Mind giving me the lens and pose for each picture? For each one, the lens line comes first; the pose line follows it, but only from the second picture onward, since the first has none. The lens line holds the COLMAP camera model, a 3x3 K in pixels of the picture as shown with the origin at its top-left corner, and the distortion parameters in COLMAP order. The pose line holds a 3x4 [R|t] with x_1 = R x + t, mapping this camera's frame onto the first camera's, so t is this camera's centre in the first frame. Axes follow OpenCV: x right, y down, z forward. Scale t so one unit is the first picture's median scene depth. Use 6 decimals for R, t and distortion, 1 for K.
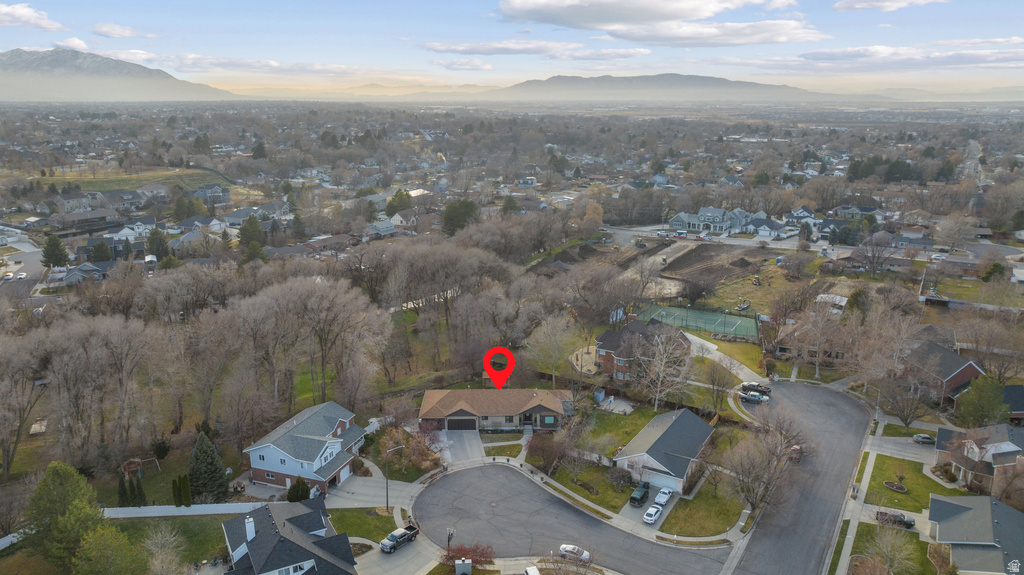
lens RADIAL K [[729.8, 0, 512.9], [0, 729.8, 292.5], [0, 0, 1]] dist [-0.049446, 0.066390]
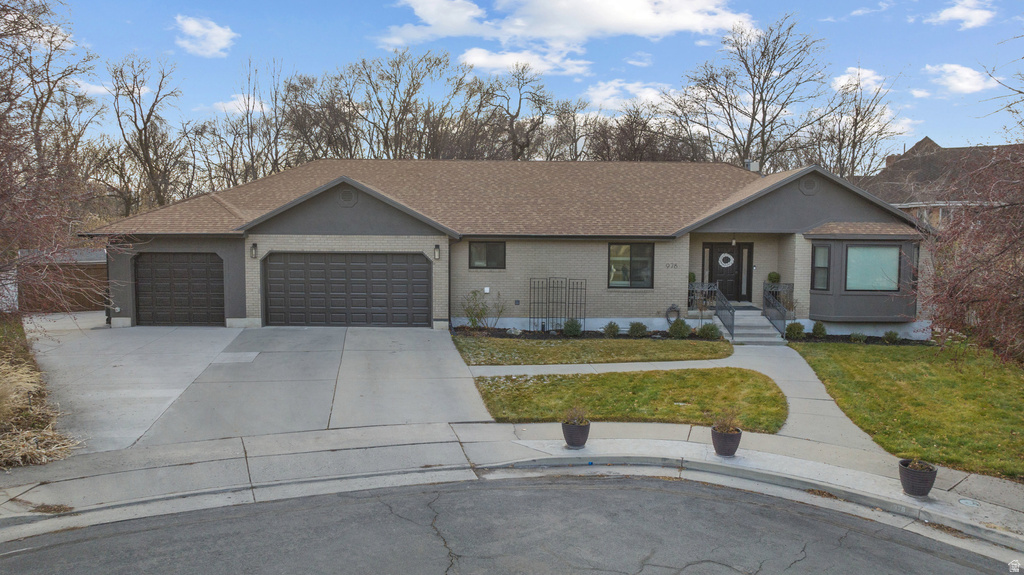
lens RADIAL K [[729.8, 0, 511.8], [0, 729.8, 286.3], [0, 0, 1]] dist [-0.049446, 0.066390]
pose [[0.999864, 0.000684, -0.016448, -0.030305], [-0.003710, 0.982793, -0.184675, 0.210863], [0.016039, 0.184711, 0.982662, 0.837602]]
